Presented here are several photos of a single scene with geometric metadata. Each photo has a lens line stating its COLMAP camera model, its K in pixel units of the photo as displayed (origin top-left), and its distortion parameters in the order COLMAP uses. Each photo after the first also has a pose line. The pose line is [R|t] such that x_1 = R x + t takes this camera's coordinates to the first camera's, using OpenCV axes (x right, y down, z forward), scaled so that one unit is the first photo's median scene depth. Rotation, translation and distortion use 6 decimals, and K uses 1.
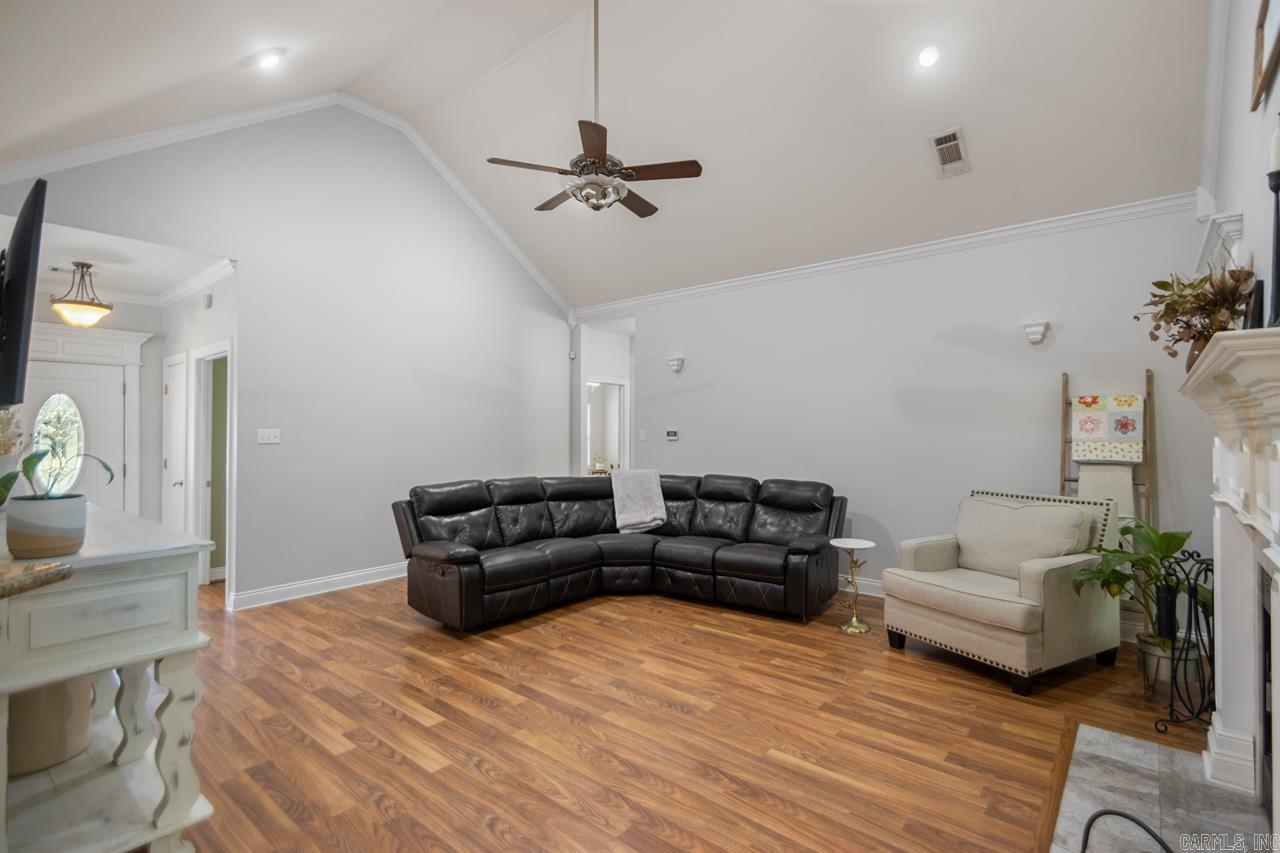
lens RADIAL K [[601.6, 0, 650.9], [0, 601.6, 422.3], [0, 0, 1]] dist [0.043247, -0.021390]
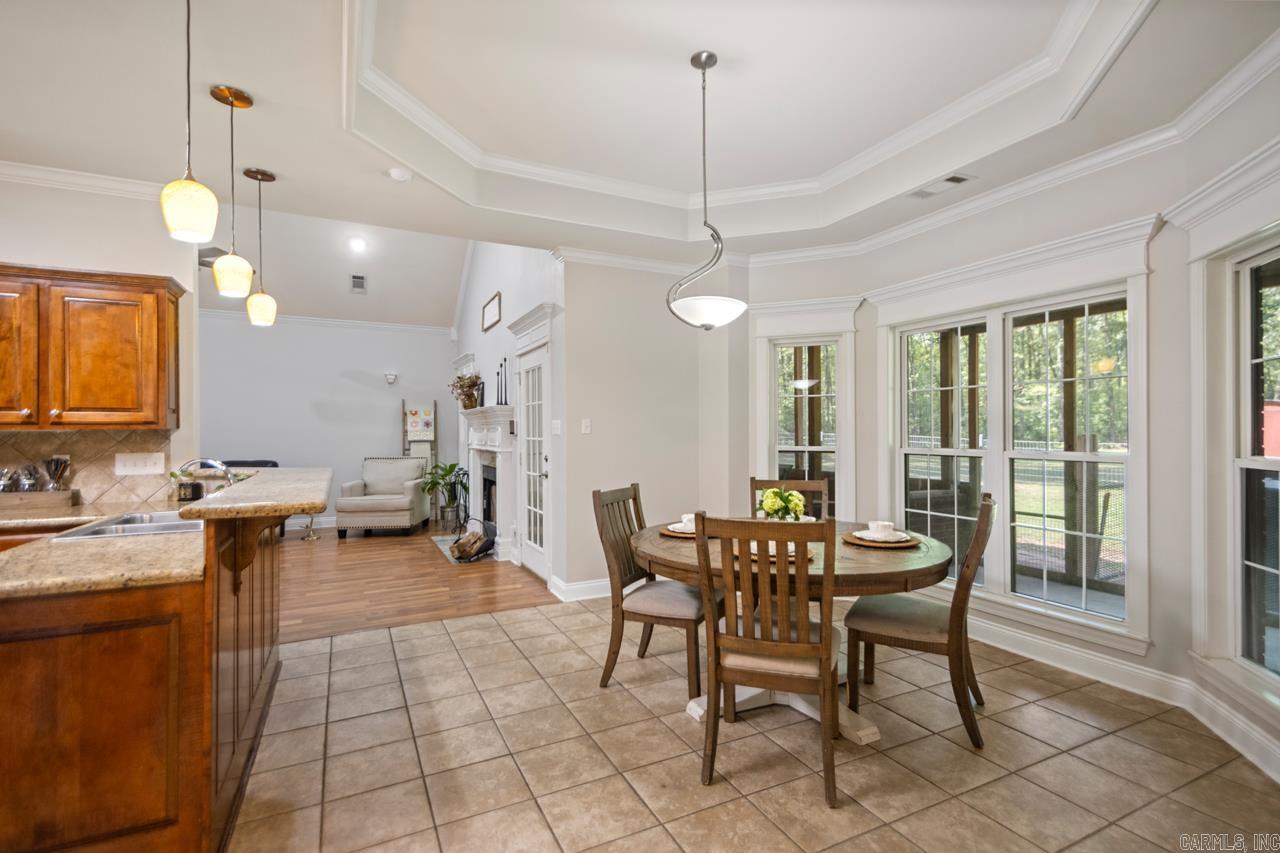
lens RADIAL K [[601.6, 0, 643.7], [0, 601.6, 433.2], [0, 0, 1]] dist [0.043247, -0.021390]
pose [[0.410846, -0.006005, 0.911685, -0.951873], [-0.009262, 0.999899, 0.010760, 0.005910], [-0.911658, -0.012865, 0.410749, -0.663376]]
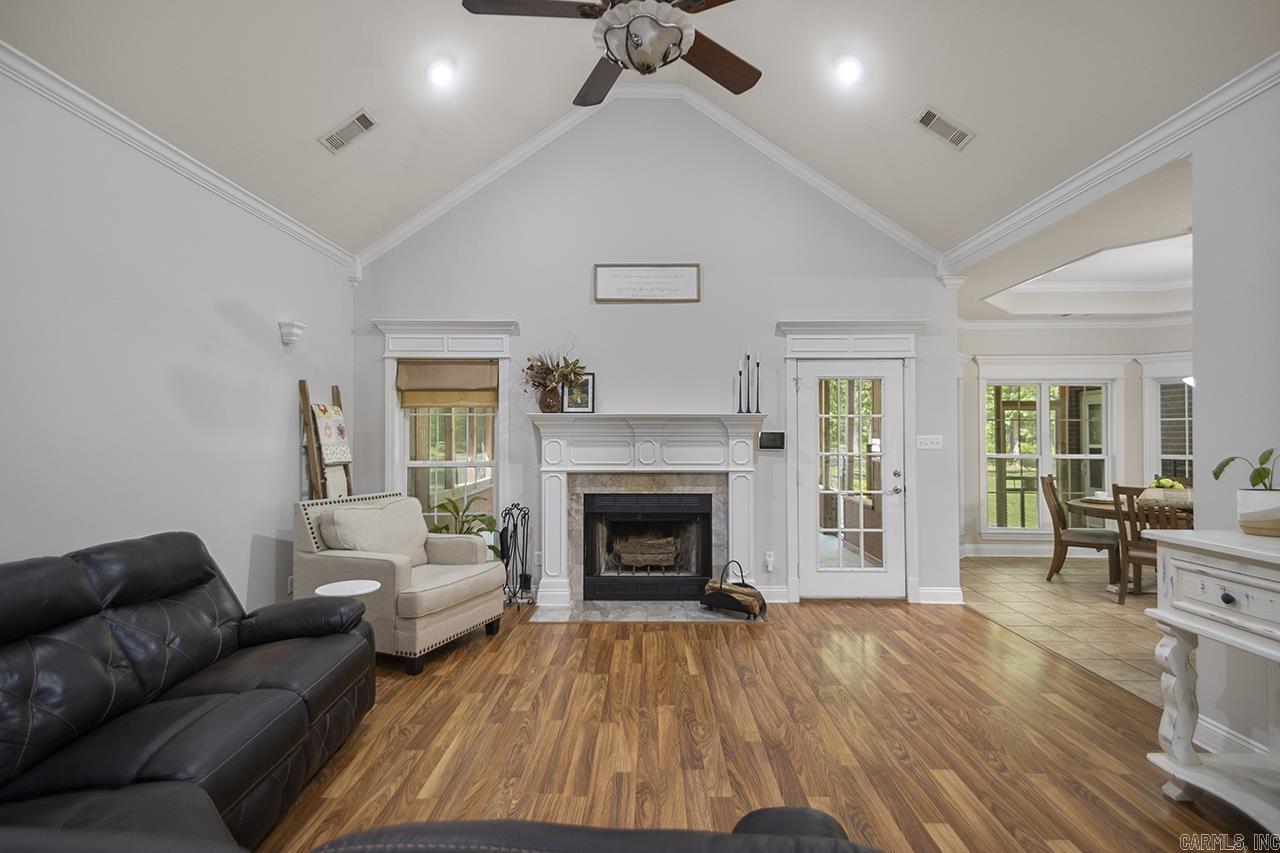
lens RADIAL K [[601.6, 0, 643.4], [0, 601.6, 434.8], [0, 0, 1]] dist [0.043247, -0.021390]
pose [[-0.631356, -0.001364, 0.775492, -0.520059], [-0.013082, 0.999875, -0.008892, 0.012051], [-0.775383, -0.015759, -0.631294, 1.293953]]
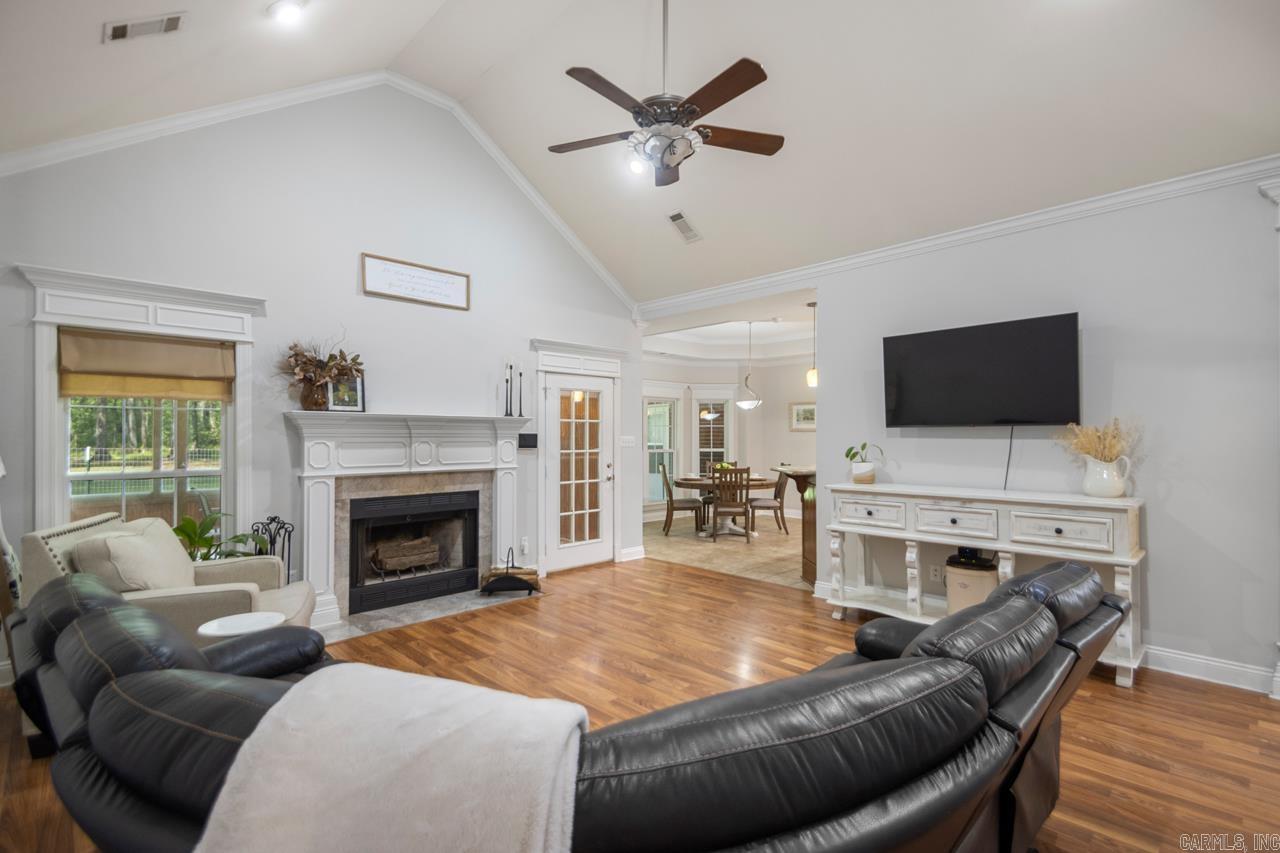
lens RADIAL K [[601.6, 0, 645.9], [0, 601.6, 438.2], [0, 0, 1]] dist [0.043247, -0.021390]
pose [[-0.994504, -0.003275, 0.104643, -0.140089], [-0.004410, 0.999934, -0.010617, 0.017986], [-0.104601, -0.011020, -0.994453, 1.713049]]
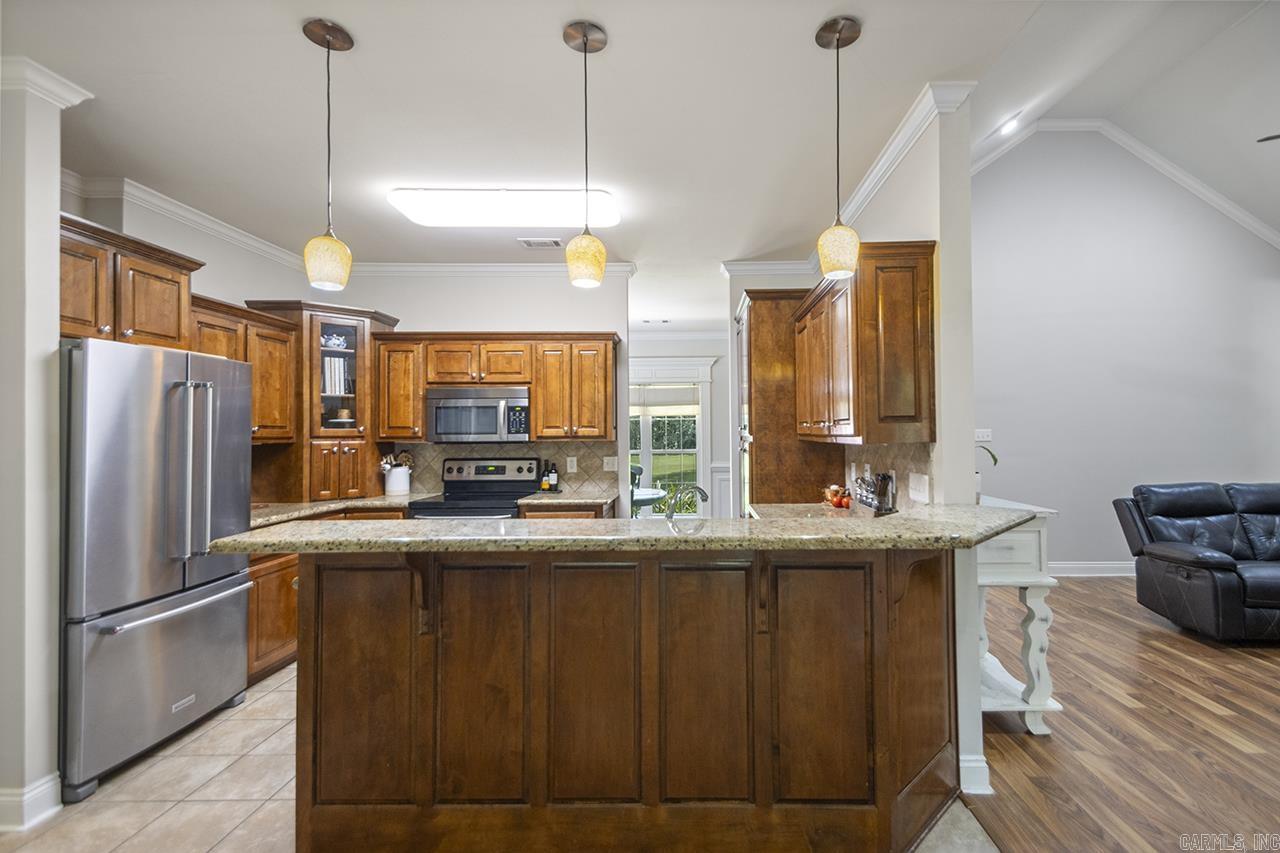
lens RADIAL K [[601.6, 0, 683.3], [0, 601.6, 428.0], [0, 0, 1]] dist [0.043247, -0.021390]
pose [[0.630349, -0.012353, -0.776214, -0.088702], [0.019362, 0.999813, -0.000188, -0.004298], [0.776071, -0.014910, 0.630470, -0.258333]]
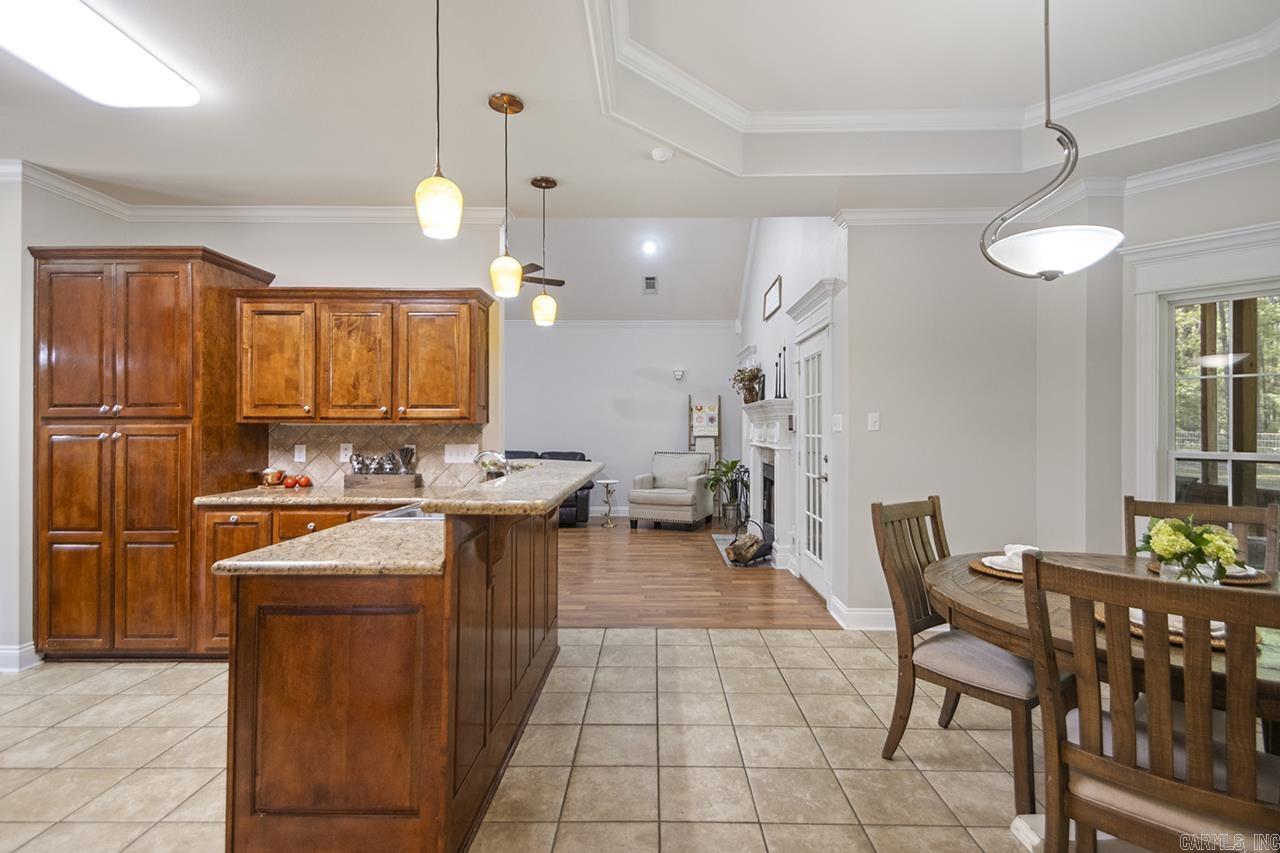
lens RADIAL K [[601.6, 0, 656.2], [0, 601.6, 426.9], [0, 0, 1]] dist [0.043247, -0.021390]
pose [[0.779468, 0.000653, 0.626442, -0.822248], [-0.010612, 0.999870, 0.012162, 0.006406], [-0.626352, -0.016128, 0.779373, -0.624010]]
